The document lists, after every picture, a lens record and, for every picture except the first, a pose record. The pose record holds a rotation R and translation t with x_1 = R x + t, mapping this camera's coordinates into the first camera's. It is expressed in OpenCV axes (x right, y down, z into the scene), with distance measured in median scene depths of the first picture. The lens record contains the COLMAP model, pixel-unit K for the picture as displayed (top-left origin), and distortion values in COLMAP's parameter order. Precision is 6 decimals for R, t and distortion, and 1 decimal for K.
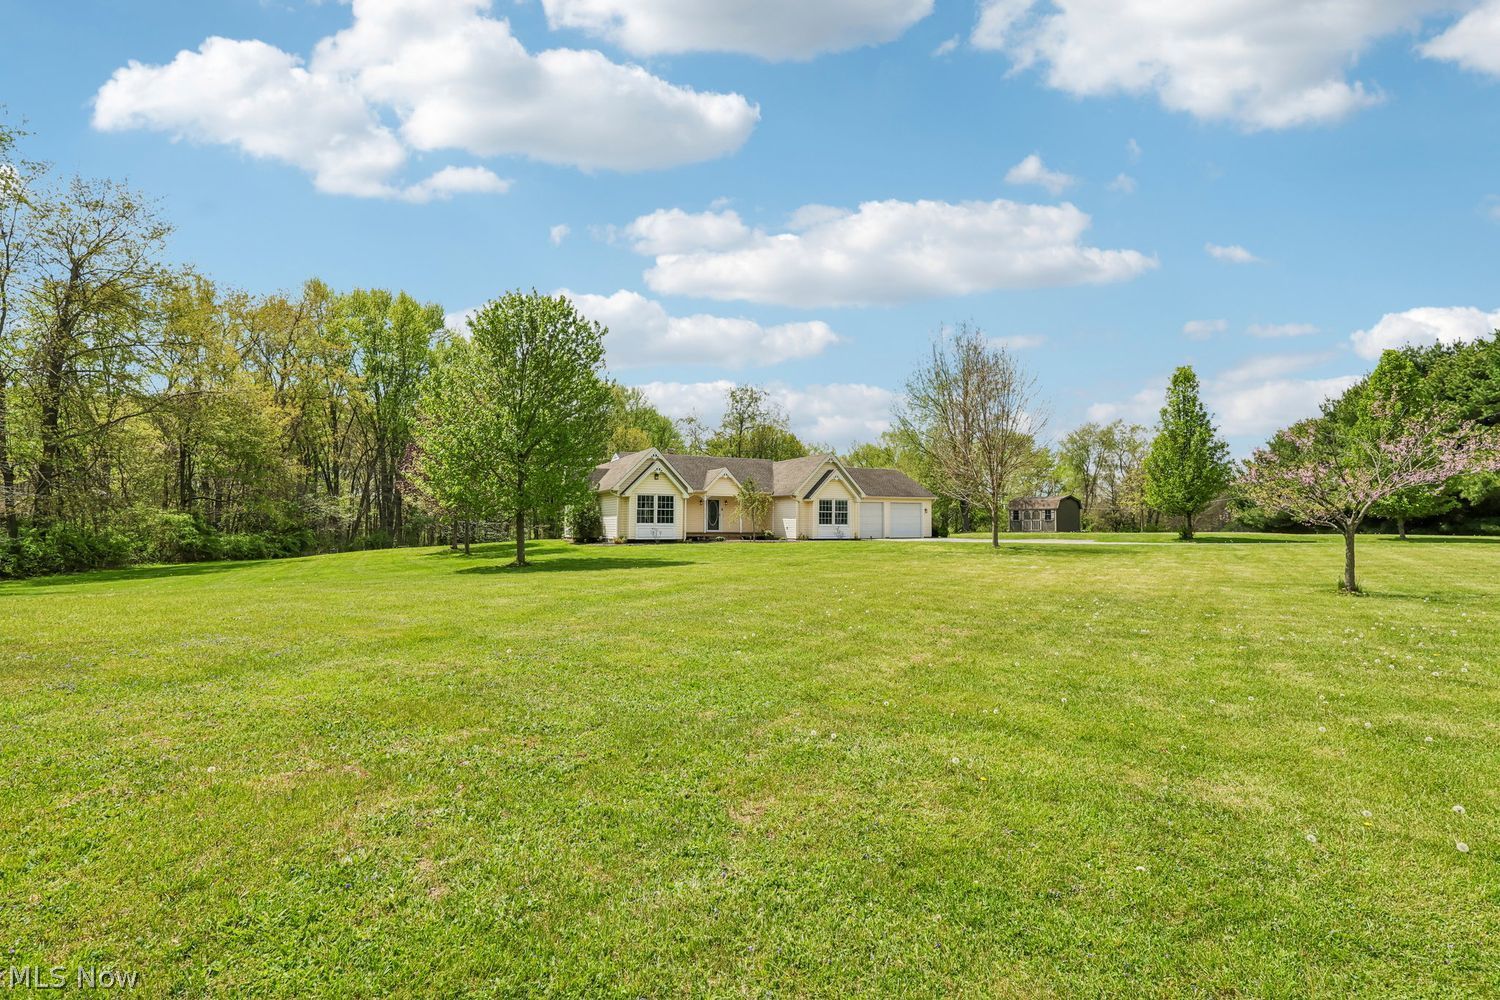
lens RADIAL K [[695.4, 0, 748.9], [0, 695.4, 504.3], [0, 0, 1]] dist [-0.003296, -0.001160]
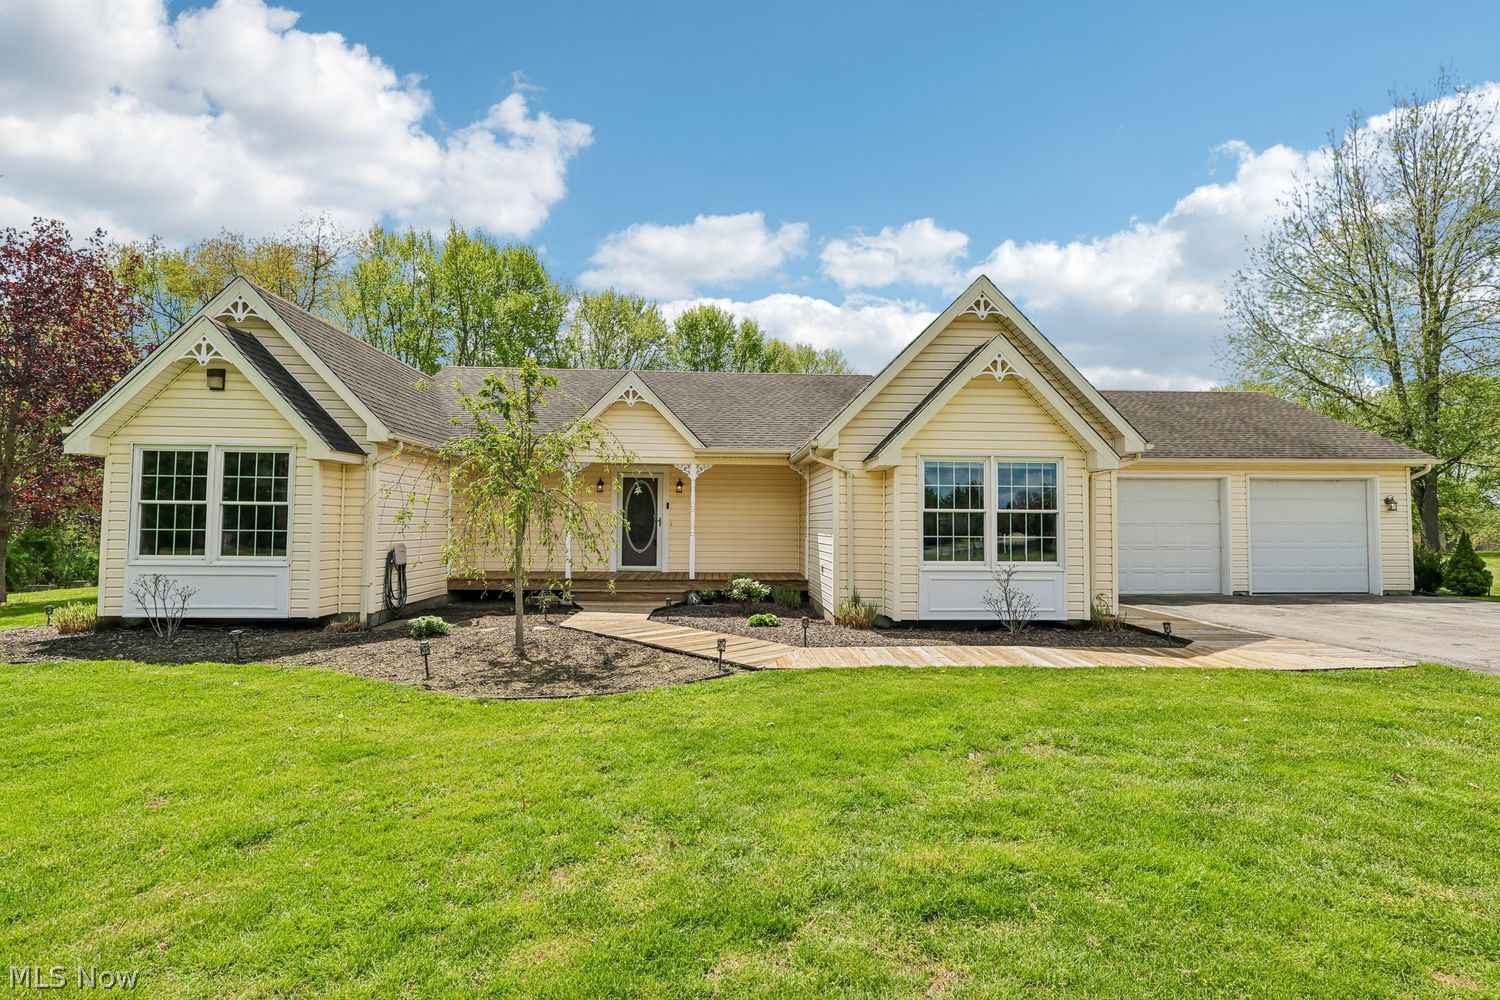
lens RADIAL K [[695.4, 0, 747.1], [0, 695.4, 499.6], [0, 0, 1]] dist [-0.003296, -0.001160]
pose [[0.921706, -0.013637, -0.387650, 0.135605], [0.008956, 0.999864, -0.013880, 0.009849], [0.387787, 0.009321, 0.921702, 0.725593]]
